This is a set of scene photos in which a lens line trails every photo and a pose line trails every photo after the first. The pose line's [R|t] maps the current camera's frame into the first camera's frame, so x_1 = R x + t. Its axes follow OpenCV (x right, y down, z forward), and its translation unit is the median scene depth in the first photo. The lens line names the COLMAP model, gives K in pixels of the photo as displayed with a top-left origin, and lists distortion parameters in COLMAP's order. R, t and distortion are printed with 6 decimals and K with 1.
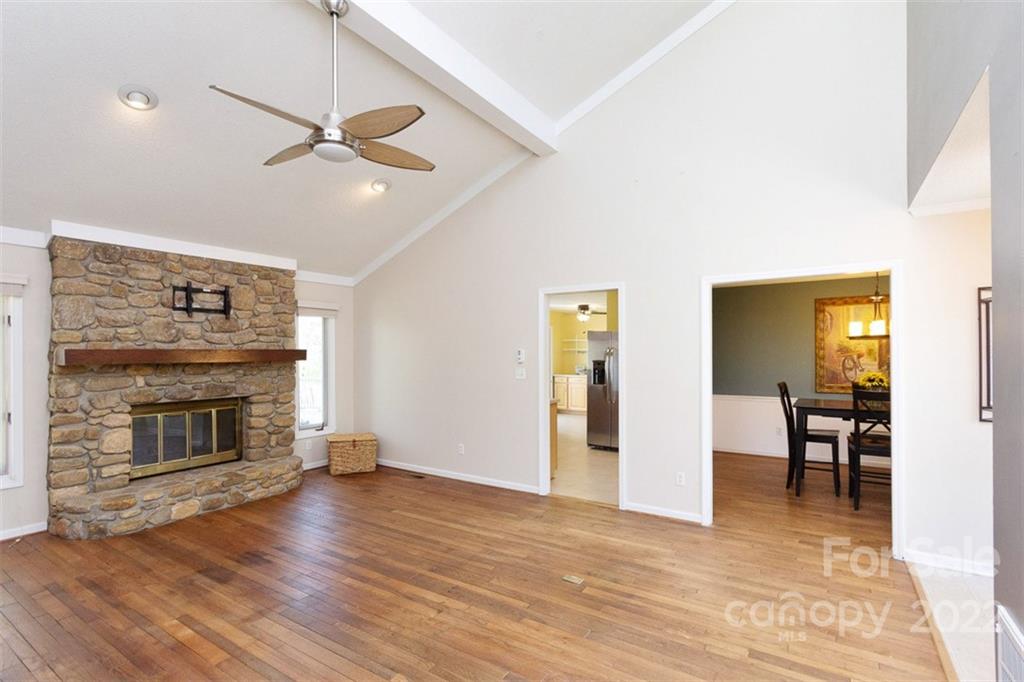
lens RADIAL K [[487.4, 0, 512.8], [0, 487.4, 351.1], [0, 0, 1]] dist [0.001461, 0.000227]
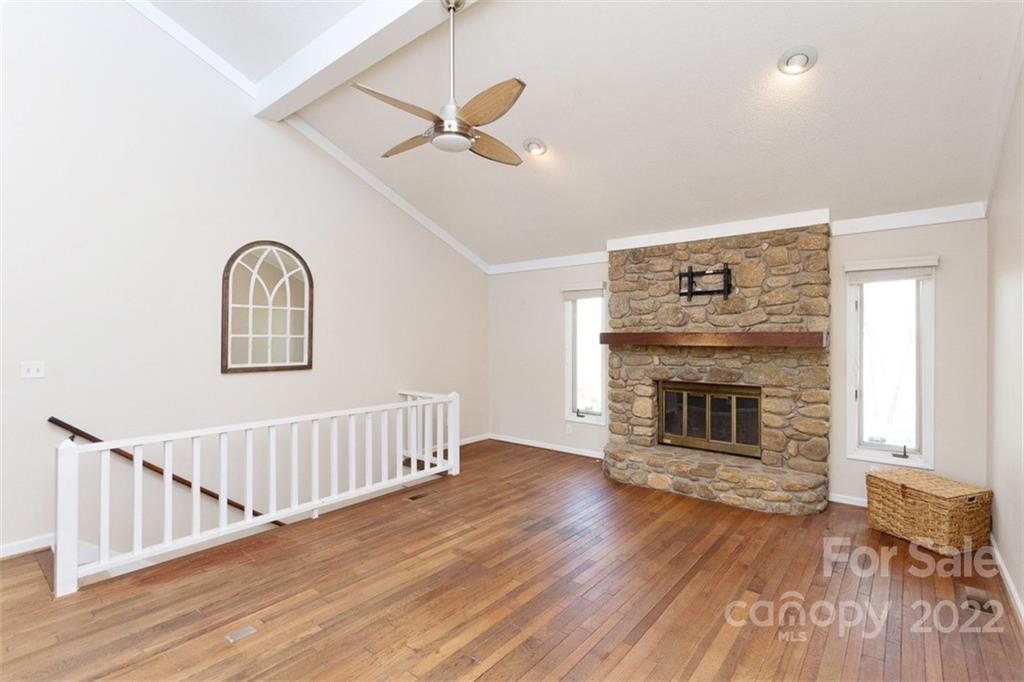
lens RADIAL K [[474.7, 0, 516.0], [0, 474.7, 337.0], [0, 0, 1]] dist [0.001166, 0.000480]
pose [[-0.106071, 0.007377, -0.994331, 0.370319], [0.000499, 0.999973, 0.007365, -0.001558], [0.994358, 0.000286, -0.106072, 0.737829]]
